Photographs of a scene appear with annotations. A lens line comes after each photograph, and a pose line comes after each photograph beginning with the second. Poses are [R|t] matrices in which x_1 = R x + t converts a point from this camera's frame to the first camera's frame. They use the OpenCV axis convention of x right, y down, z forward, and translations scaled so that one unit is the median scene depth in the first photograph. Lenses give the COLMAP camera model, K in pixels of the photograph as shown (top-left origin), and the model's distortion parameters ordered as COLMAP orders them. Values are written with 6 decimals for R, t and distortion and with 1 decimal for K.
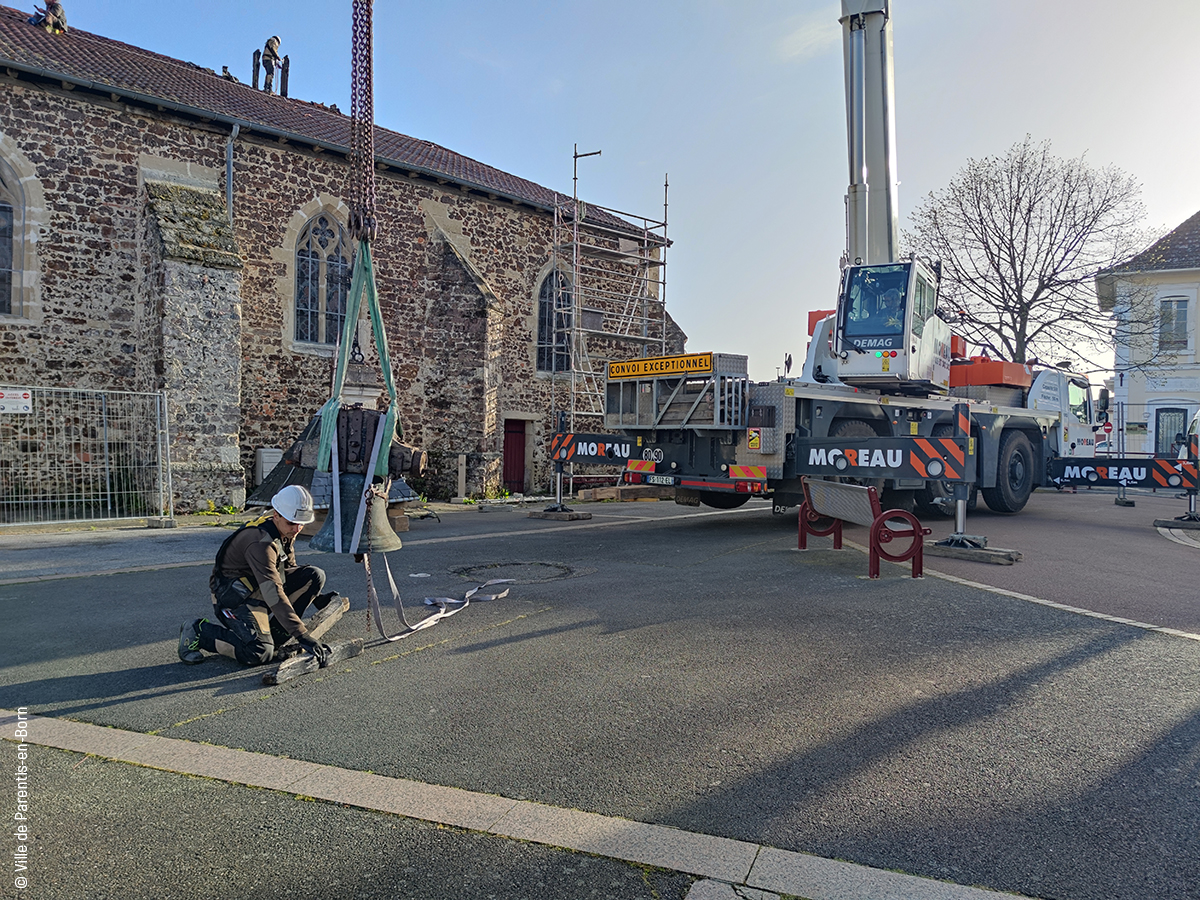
lens RADIAL K [[881.8, 0, 600.0], [0, 881.8, 450.0], [0, 0, 1]] dist [0.046170, -0.071800]
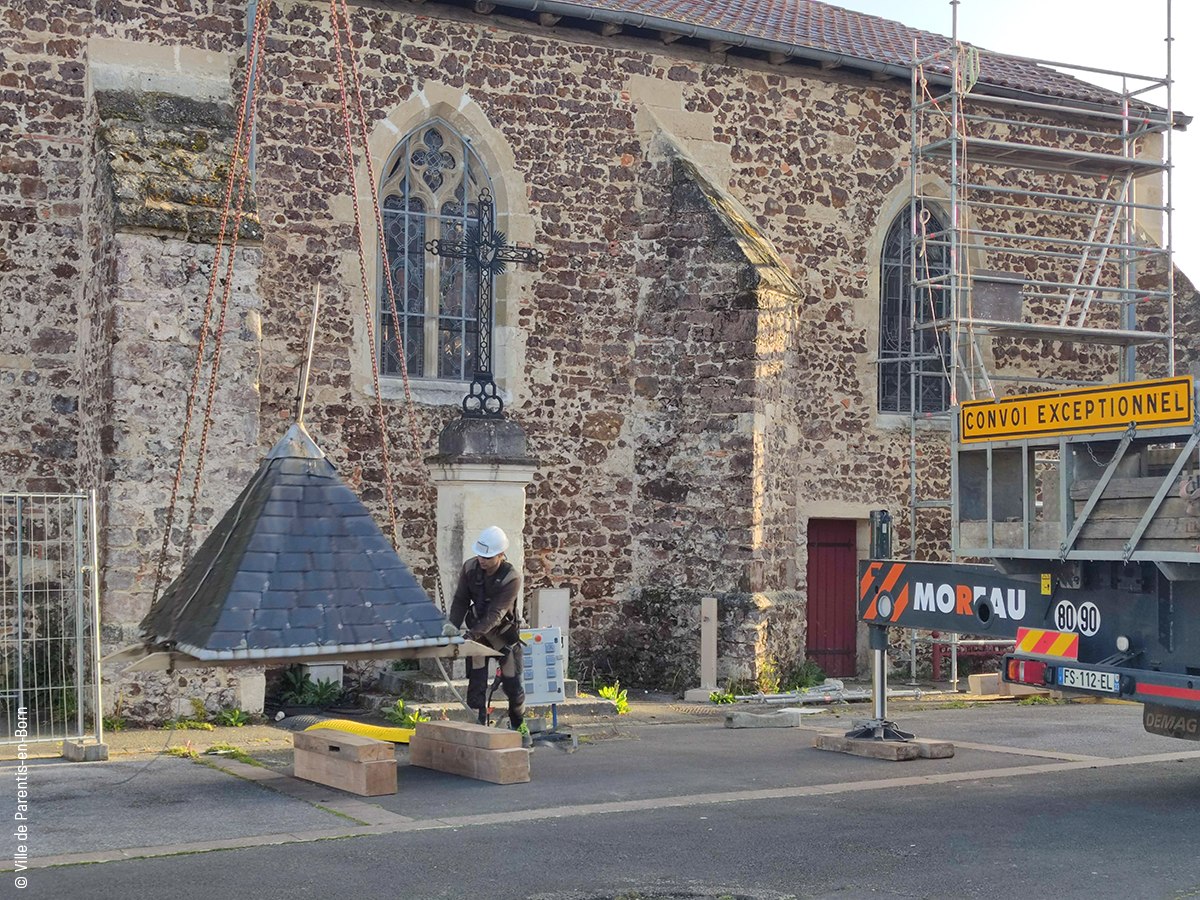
lens RADIAL K [[1732.6, 0, 600.0], [0, 1732.6, 450.0], [0, 0, 1]] dist [0.201498, -0.753709]
pose [[0.959757, -0.027920, -0.279440, 0.054038], [0.010763, 0.997971, -0.062746, -0.016716], [0.280625, 0.057213, 0.958111, 0.084851]]
